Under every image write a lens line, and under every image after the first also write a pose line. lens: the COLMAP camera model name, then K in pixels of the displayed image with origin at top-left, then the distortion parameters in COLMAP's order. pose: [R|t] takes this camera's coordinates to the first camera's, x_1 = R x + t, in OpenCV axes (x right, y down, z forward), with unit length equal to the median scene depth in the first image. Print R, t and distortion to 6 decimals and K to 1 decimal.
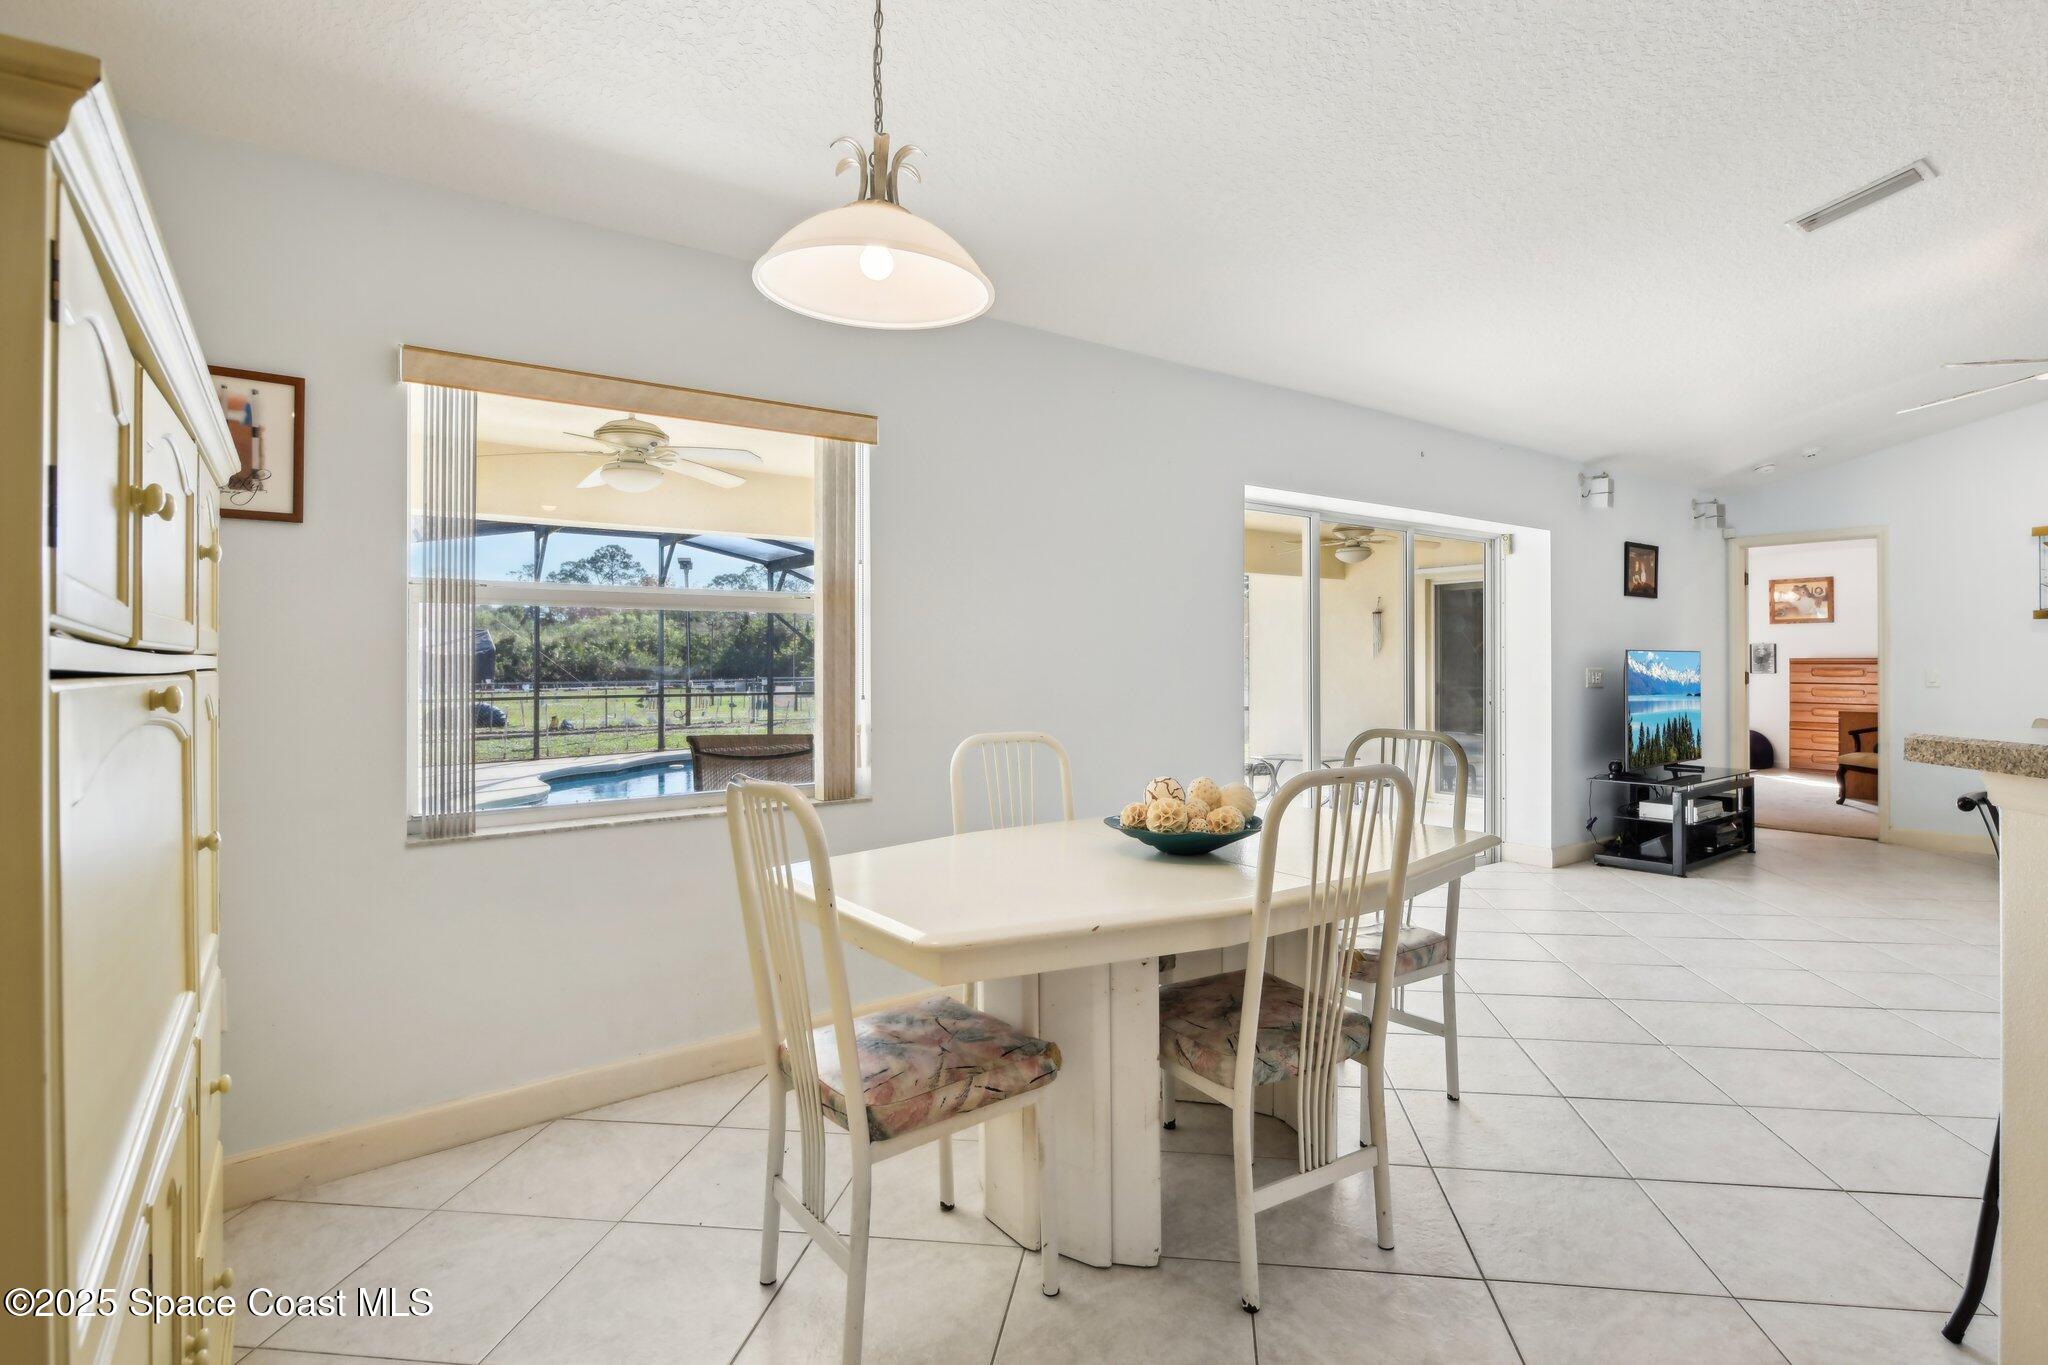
lens RADIAL K [[1016.1, 0, 1047.6], [0, 1016.1, 663.4], [0, 0, 1]] dist [-0.006571, -0.000721]
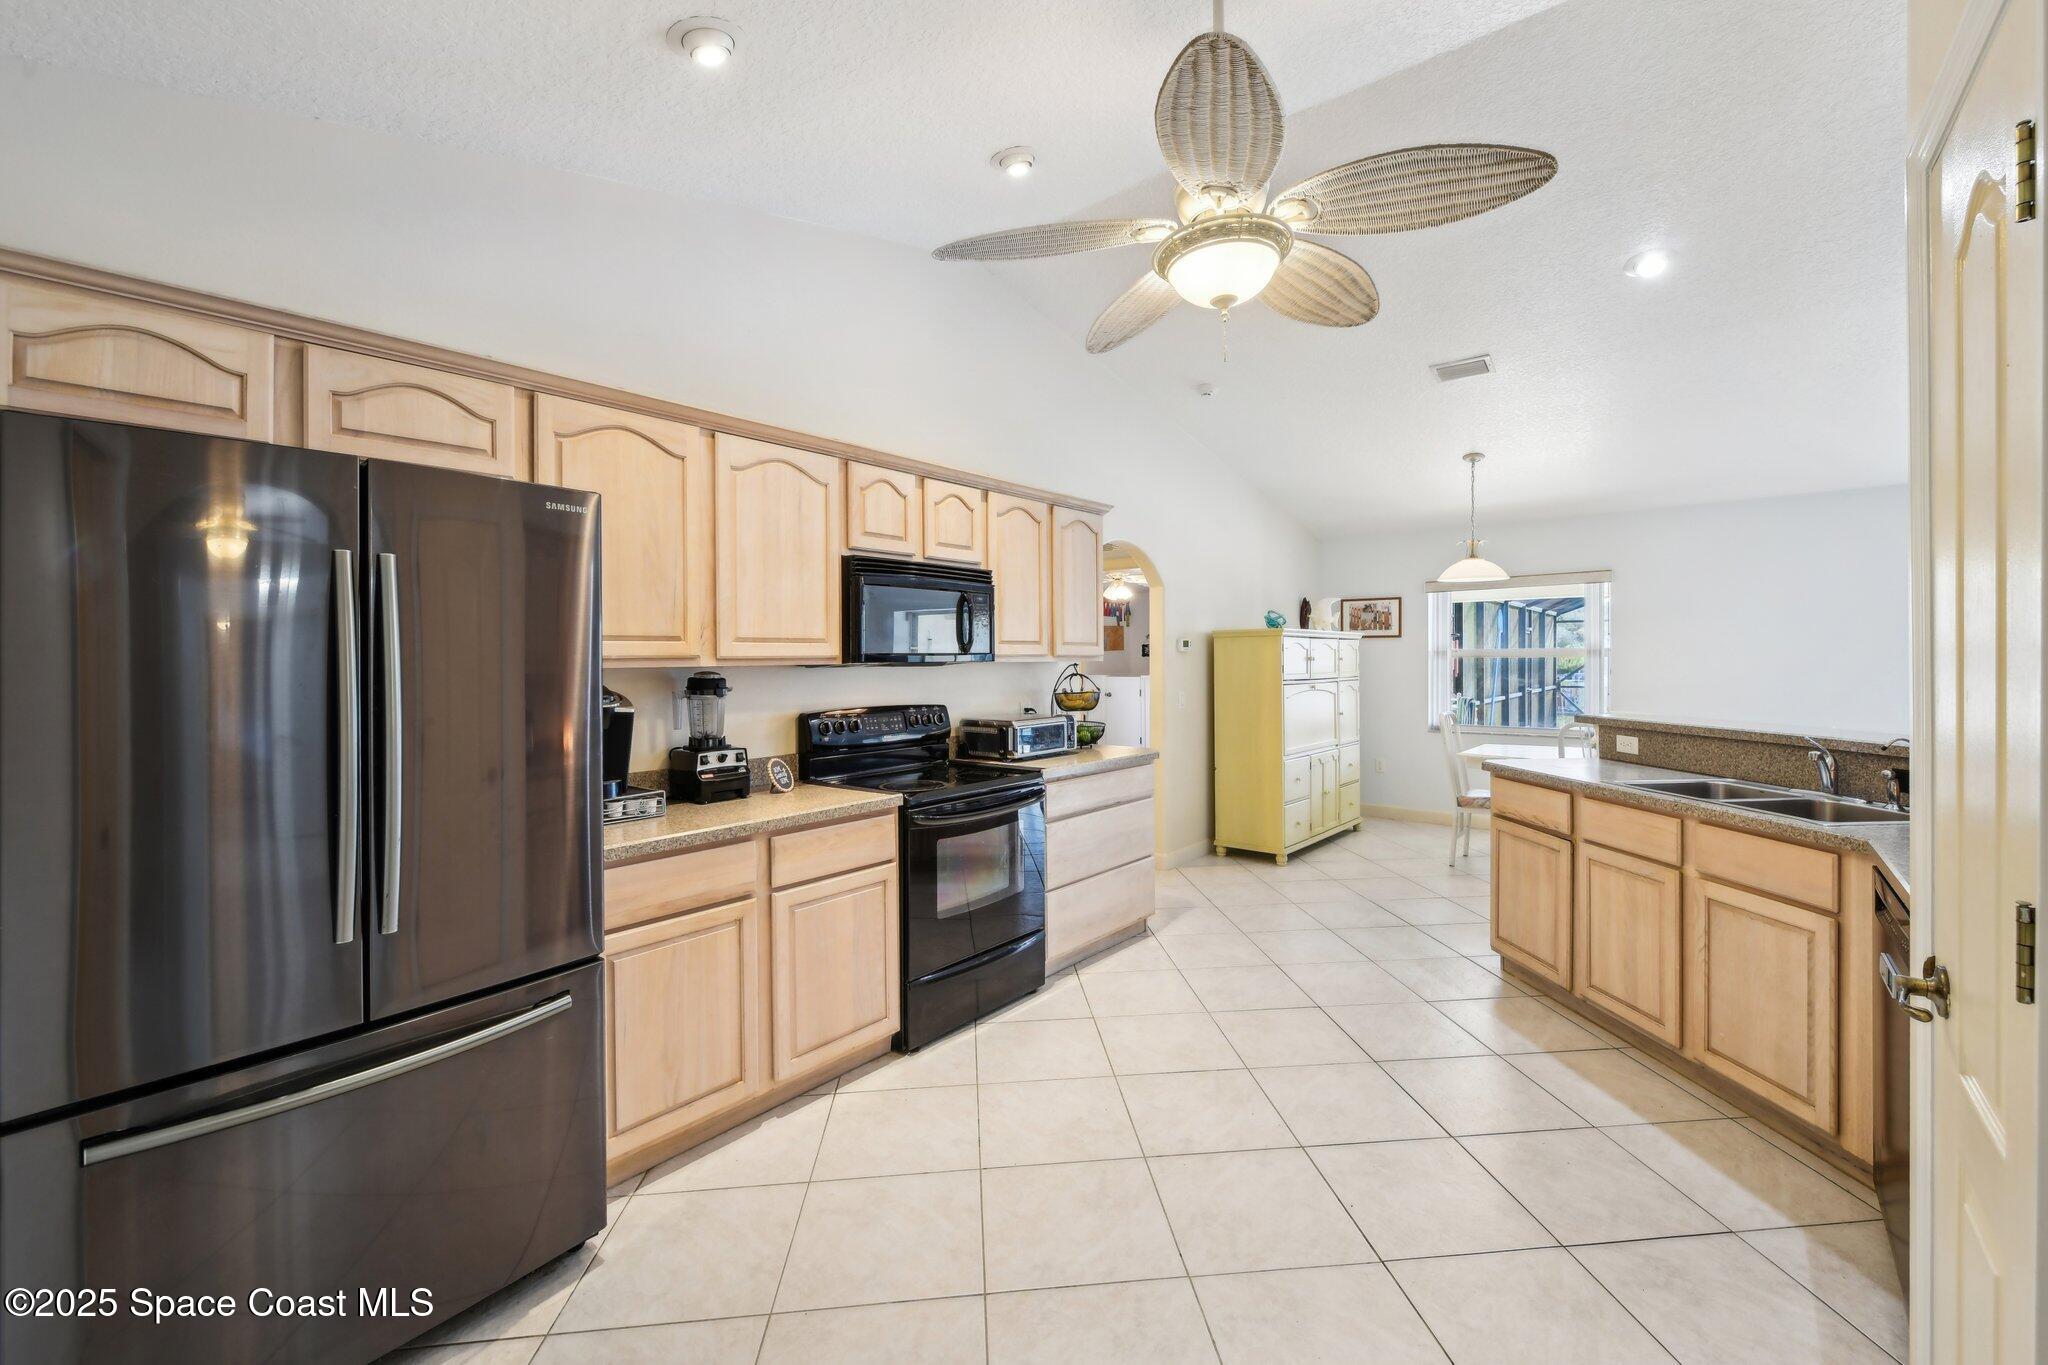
lens RADIAL K [[840.0, 0, 1050.5], [0, 840.0, 657.5], [0, 0, 1]] dist [-0.002250, -0.011917]
pose [[0.245090, 0.000182, -0.969500, 0.725307], [0.007065, 0.999973, 0.001974, -0.032705], [0.969475, -0.007333, 0.245082, -0.367168]]
